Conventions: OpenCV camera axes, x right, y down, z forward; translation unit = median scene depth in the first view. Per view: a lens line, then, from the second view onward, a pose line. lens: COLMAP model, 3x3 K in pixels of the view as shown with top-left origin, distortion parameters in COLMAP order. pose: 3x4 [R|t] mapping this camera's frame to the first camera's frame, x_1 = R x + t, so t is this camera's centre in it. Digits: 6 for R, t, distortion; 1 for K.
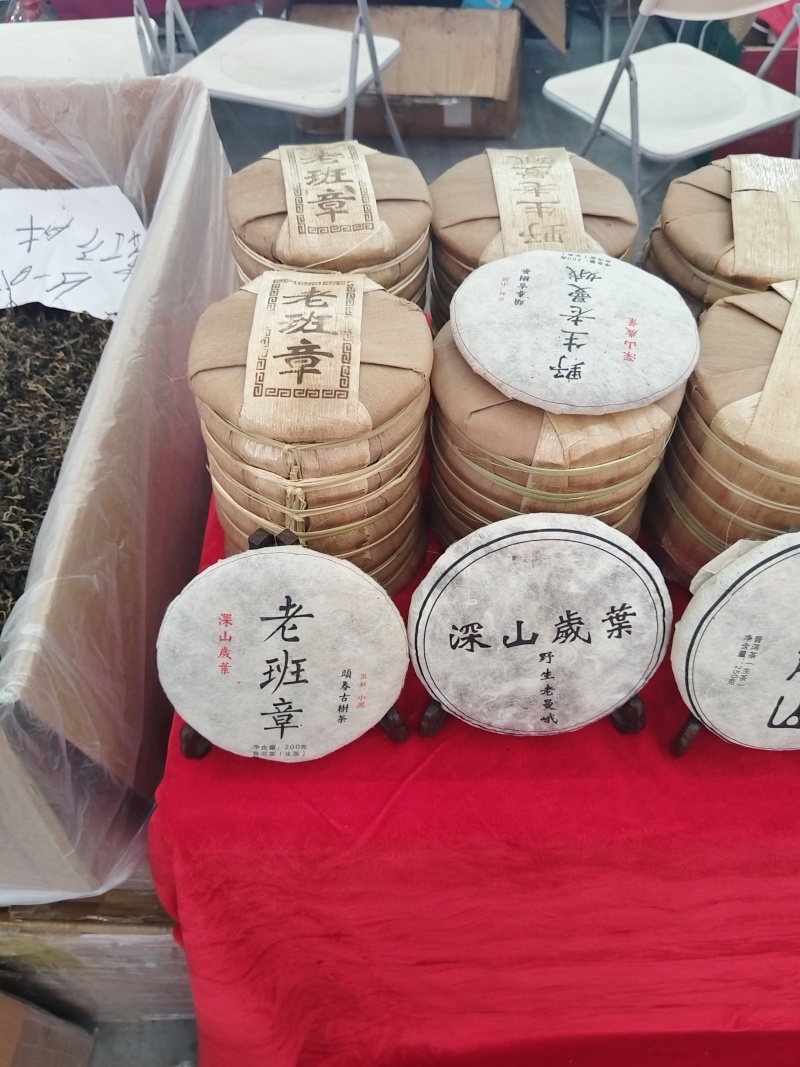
lens RADIAL K [[855.4, 0, 400.0], [0, 855.4, 533.5], [0, 0, 1]] dist [-0.018193, 0.002281]
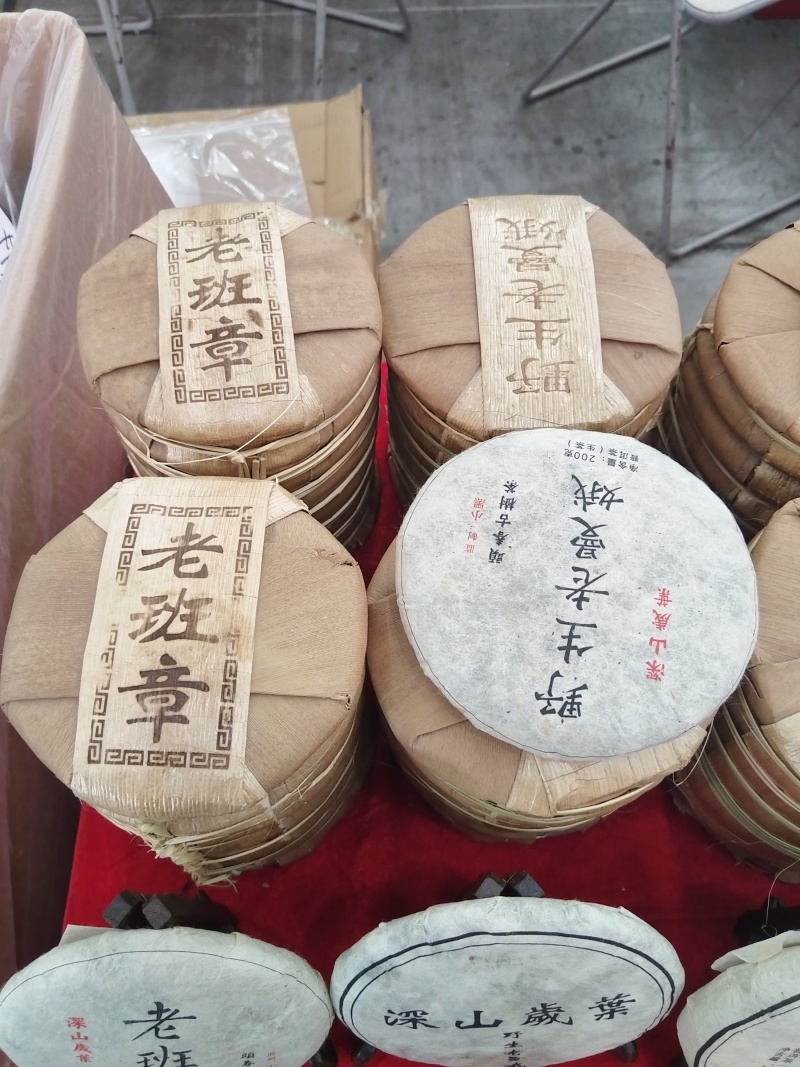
lens RADIAL K [[855.4, 0, 400.0], [0, 855.4, 533.5], [0, 0, 1]] dist [-0.018193, 0.002281]
pose [[0.999921, 0.012359, 0.002120, 0.064335], [-0.012523, 0.975543, 0.219451, -0.451529], [0.000645, -0.219461, 0.975621, 0.363260]]
